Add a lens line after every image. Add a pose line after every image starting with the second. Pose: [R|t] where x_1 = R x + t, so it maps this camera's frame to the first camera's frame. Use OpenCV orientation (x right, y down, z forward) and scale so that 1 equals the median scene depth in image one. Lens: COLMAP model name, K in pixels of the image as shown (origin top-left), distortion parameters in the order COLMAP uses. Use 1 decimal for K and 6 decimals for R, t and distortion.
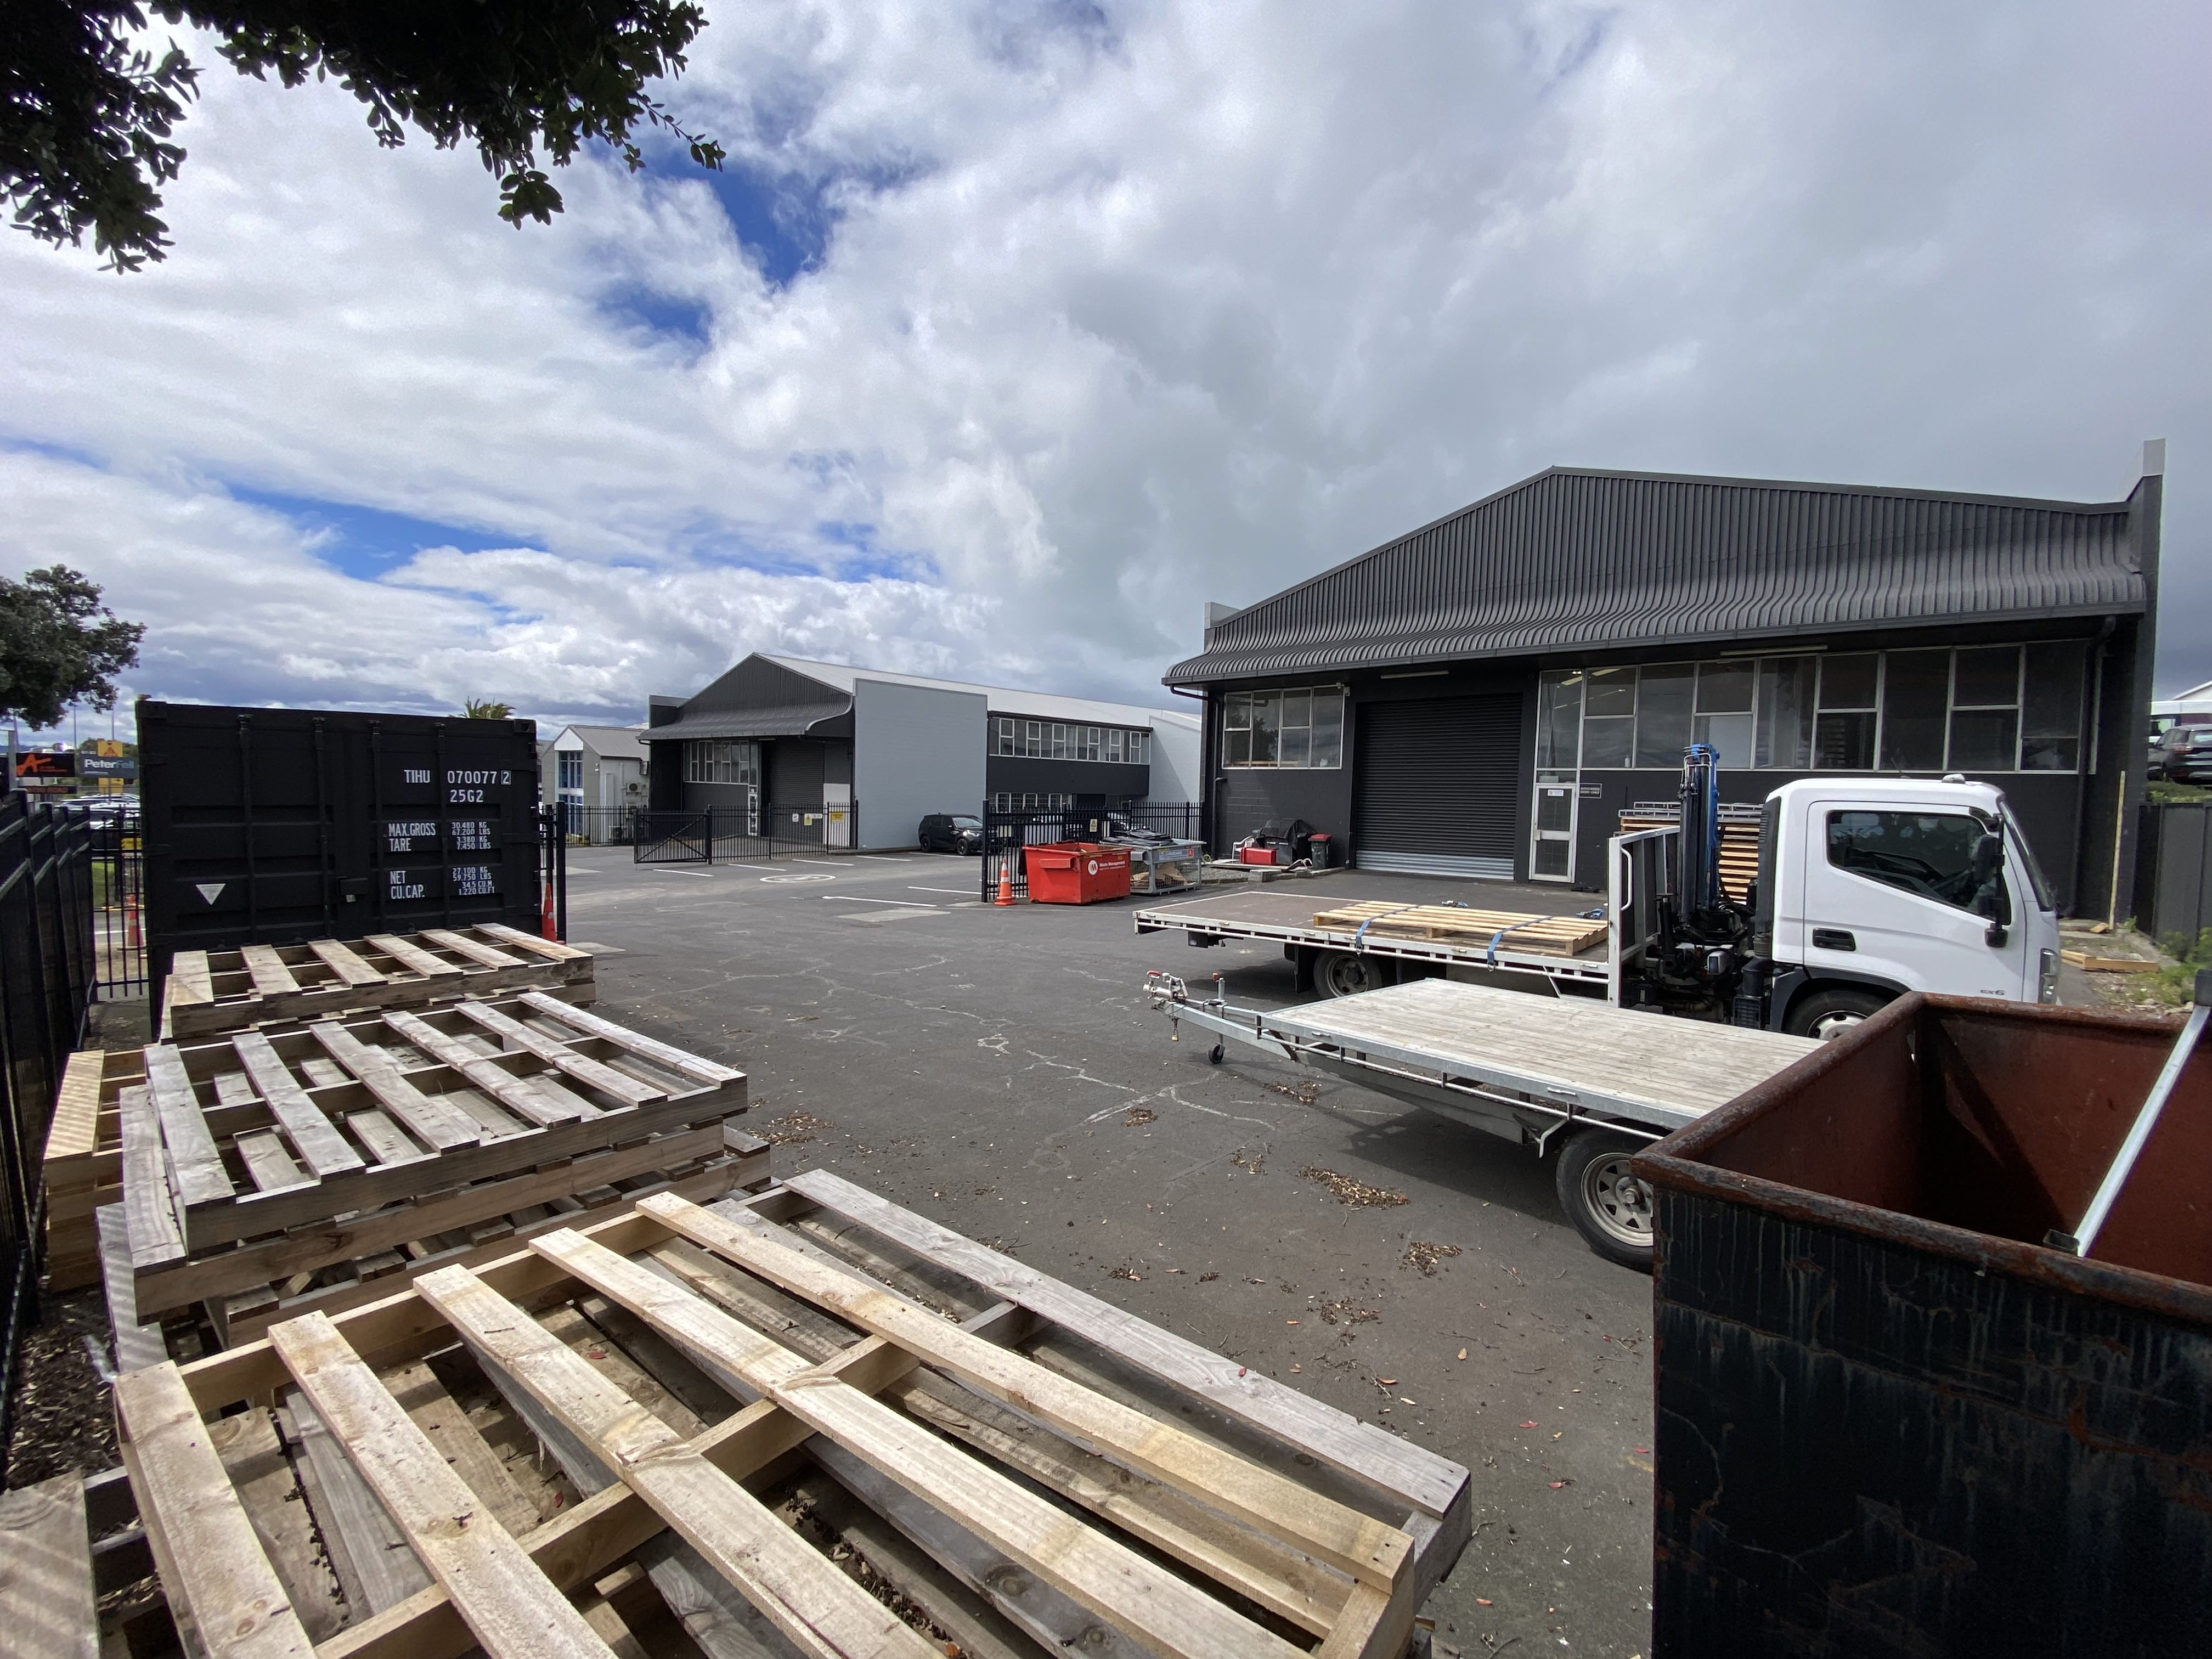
lens RADIAL K [[890.0, 0, 1106.0], [0, 890.0, 829.5], [0, 0, 1]] dist [0.000313, -0.000049]
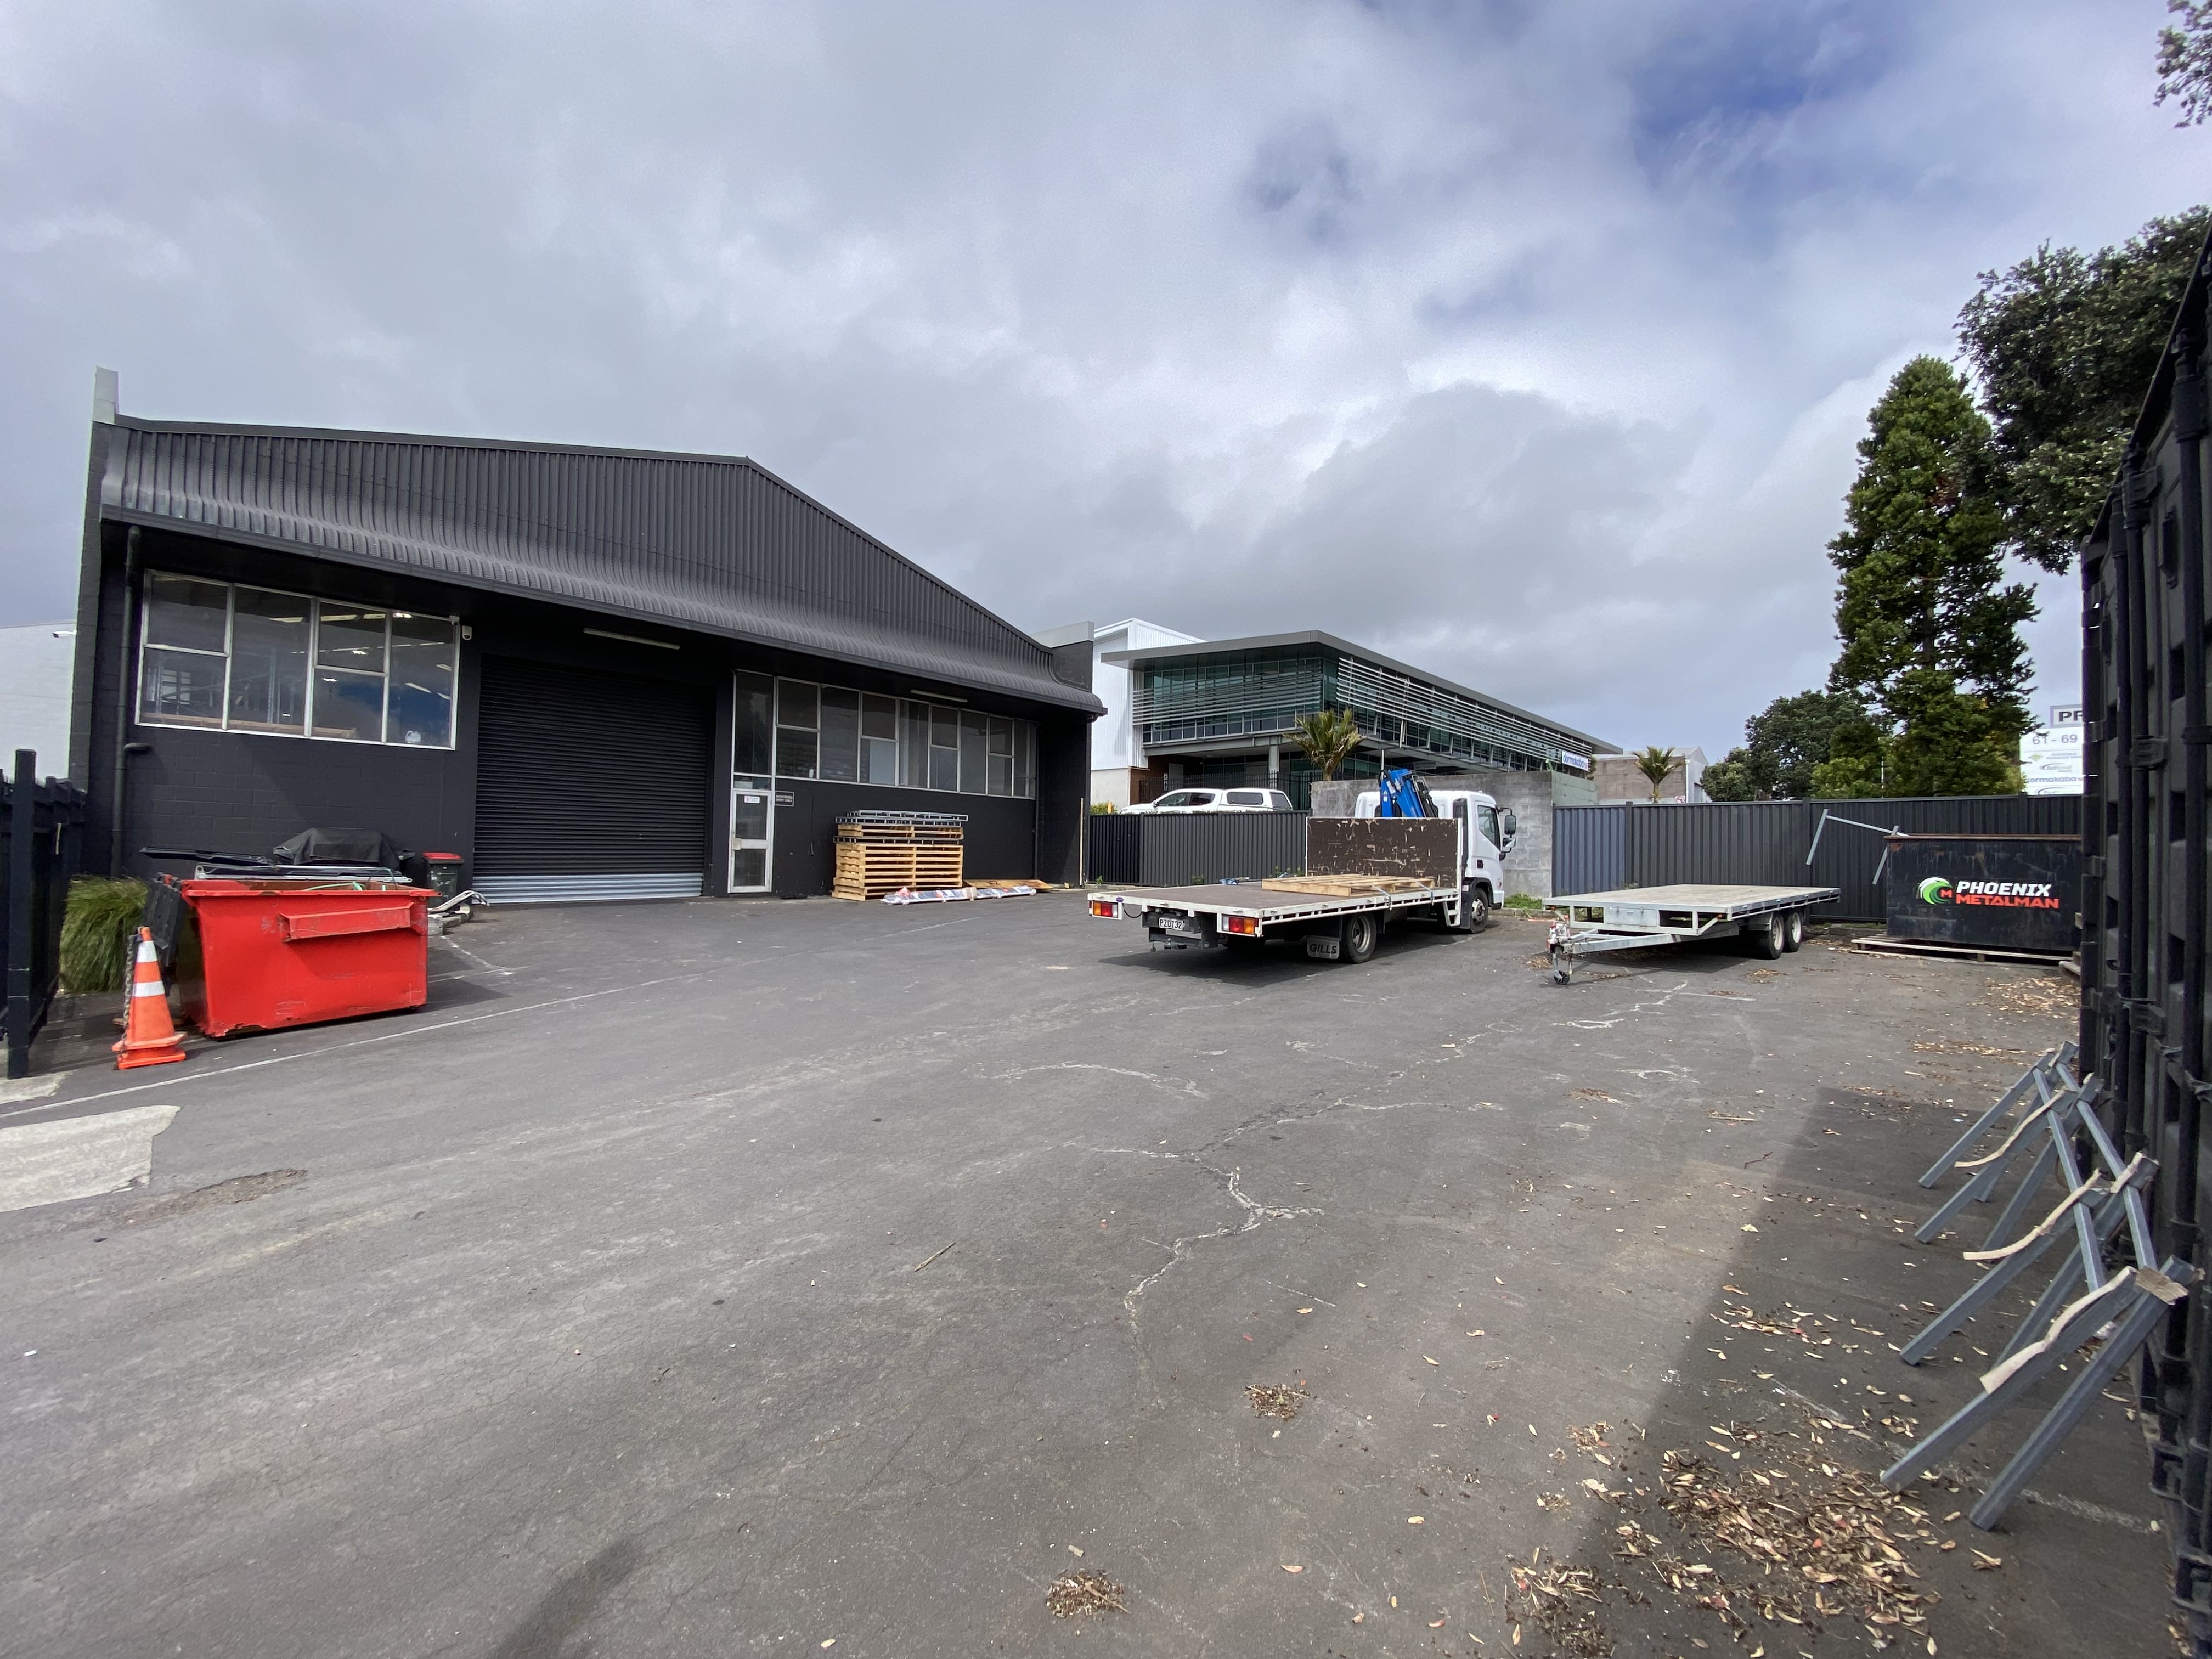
lens RADIAL K [[890.0, 0, 1106.0], [0, 890.0, 829.5], [0, 0, 1]] dist [0.000313, -0.000049]
pose [[-0.002210, 0.006693, 0.999975, -0.443714], [0.031560, 0.999480, -0.006620, 0.008978], [-0.999499, 0.031545, -0.002420, 0.621684]]
